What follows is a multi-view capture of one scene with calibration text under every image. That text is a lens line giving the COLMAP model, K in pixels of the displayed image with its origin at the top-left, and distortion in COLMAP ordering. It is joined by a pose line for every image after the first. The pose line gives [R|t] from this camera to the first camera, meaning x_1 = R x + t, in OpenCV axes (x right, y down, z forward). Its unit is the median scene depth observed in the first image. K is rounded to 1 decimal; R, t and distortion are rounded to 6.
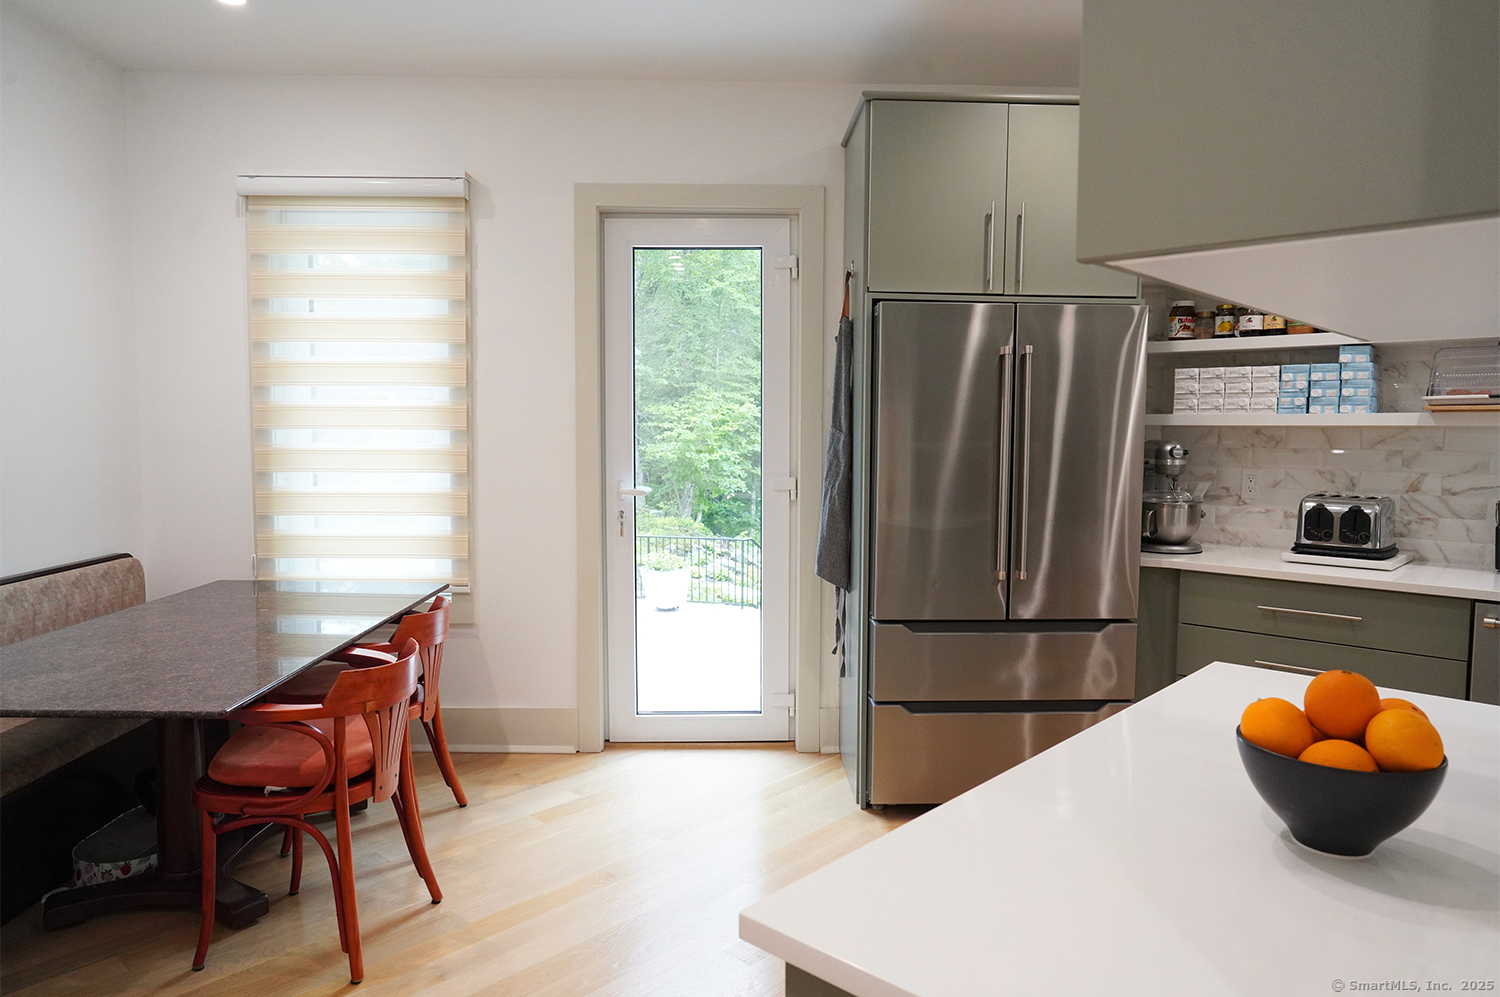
lens RADIAL K [[993.7, 0, 750.0], [0, 993.7, 498.5], [0, 0, 1]] dist [0.003446, 0.001596]
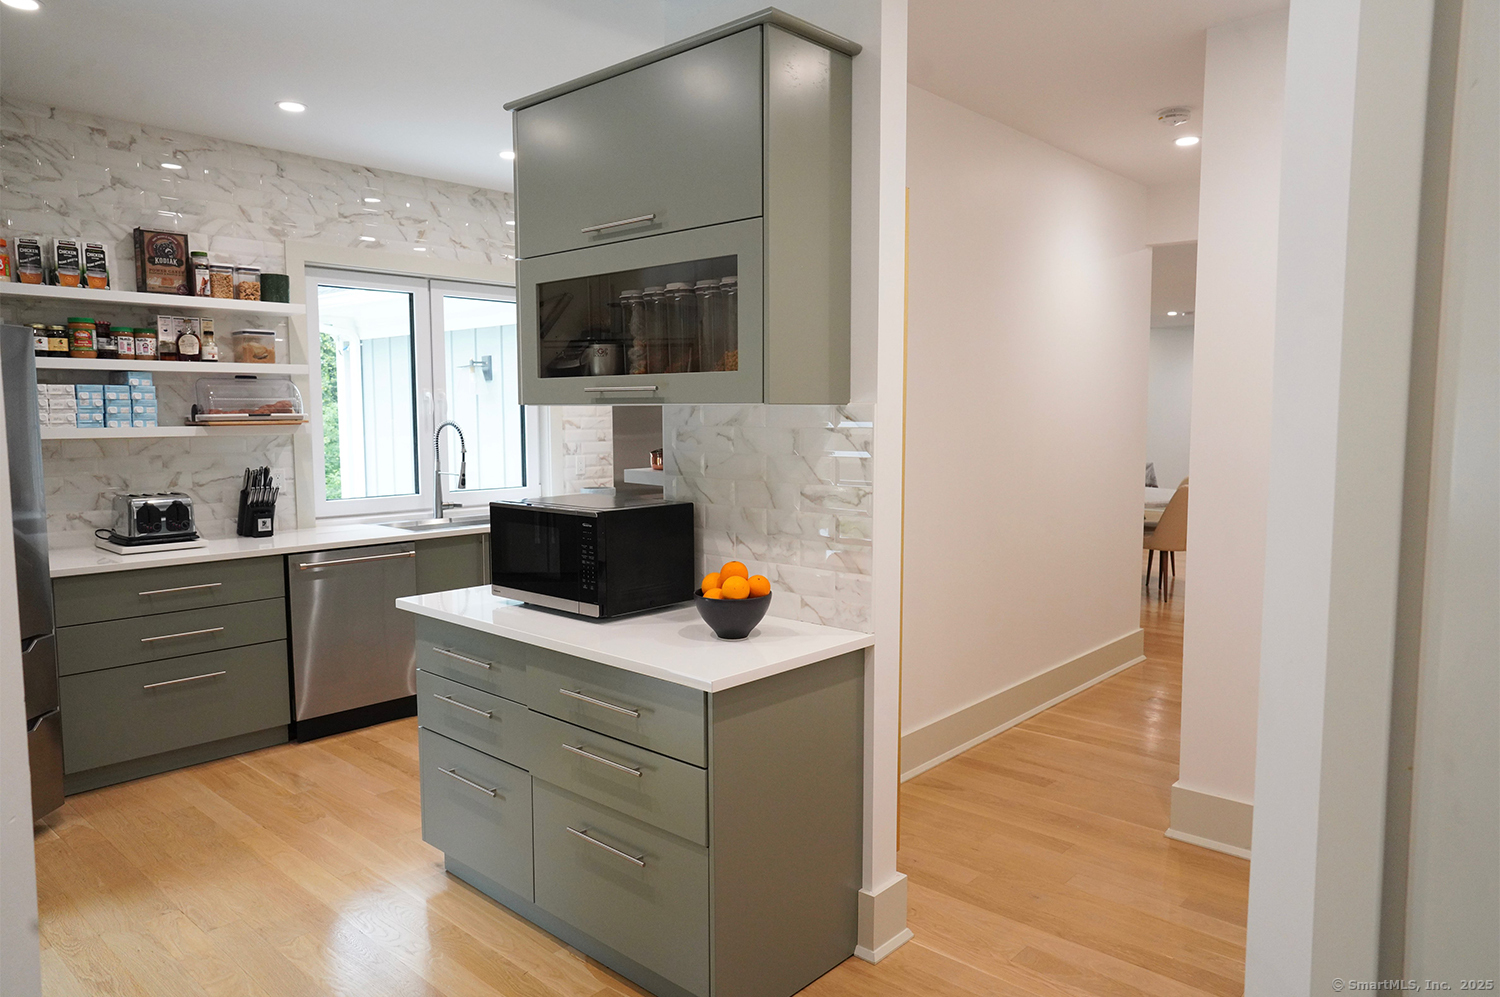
lens RADIAL K [[993.7, 0, 750.0], [0, 993.7, 498.5], [0, 0, 1]] dist [0.003446, 0.001596]
pose [[-0.001520, -0.091509, 0.995803, -0.608708], [0.075437, 0.992956, 0.091362, -0.052329], [-0.997149, 0.075260, 0.005394, 0.248137]]
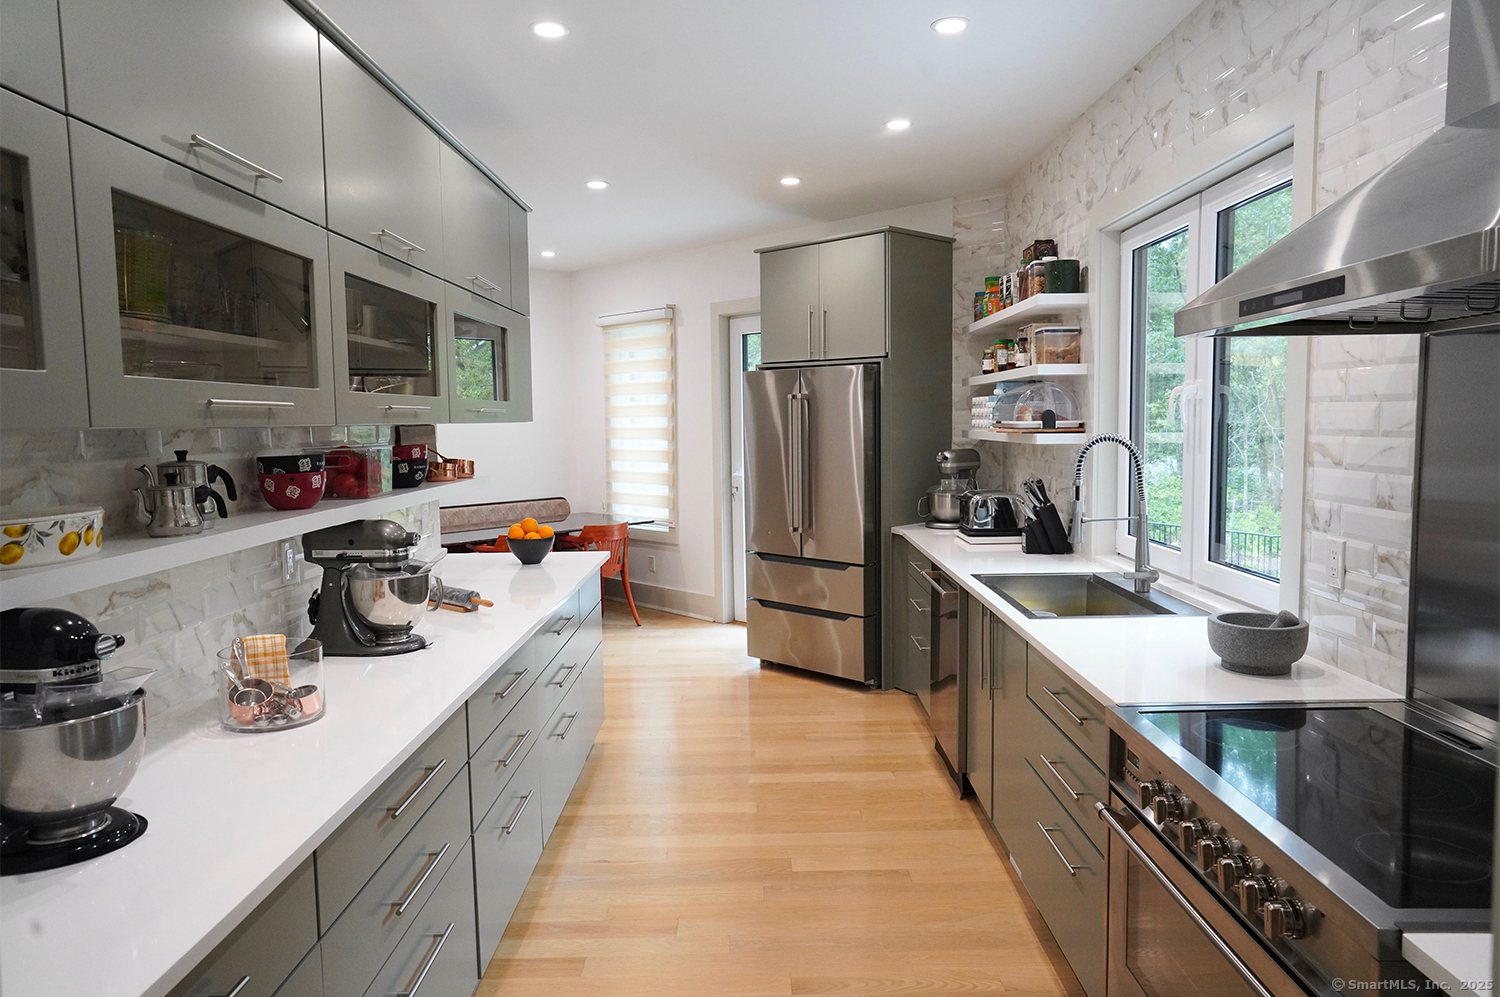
lens RADIAL K [[993.7, 0, 750.0], [0, 993.7, 498.5], [0, 0, 1]] dist [0.003446, 0.001596]
pose [[0.678676, 0.044875, -0.733065, 1.372081], [-0.034916, 0.998974, 0.028827, -0.020993], [0.733607, 0.006032, 0.679547, -0.187547]]
